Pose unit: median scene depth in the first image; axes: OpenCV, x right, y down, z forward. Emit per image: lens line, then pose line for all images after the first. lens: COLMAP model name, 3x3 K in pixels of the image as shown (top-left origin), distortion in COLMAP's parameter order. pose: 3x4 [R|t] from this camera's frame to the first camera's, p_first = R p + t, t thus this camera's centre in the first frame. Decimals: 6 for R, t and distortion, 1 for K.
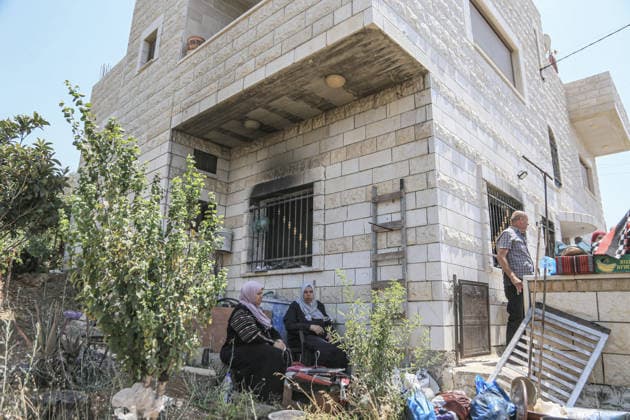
lens RADIAL K [[436.0, 0, 317.6], [0, 436.0, 214.6], [0, 0, 1]] dist [-0.107131, 0.036074]
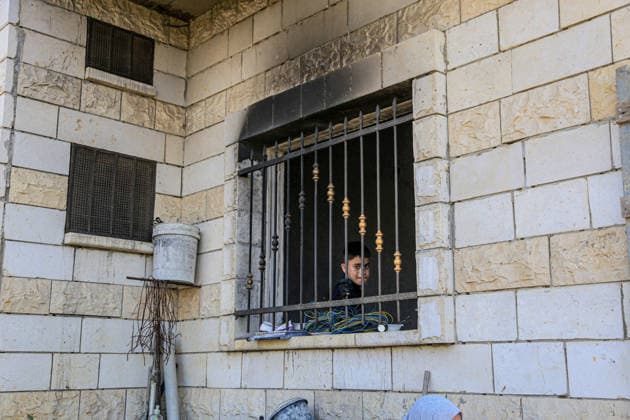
lens RADIAL K [[781.7, 0, 316.2], [0, 781.7, 210.2], [0, 0, 1]] dist [0.099969, 0.000000]
pose [[0.994008, -0.036035, -0.103195, -0.026971], [0.038695, 0.998966, 0.023887, 0.011471], [0.102227, -0.027737, 0.994374, 0.431228]]
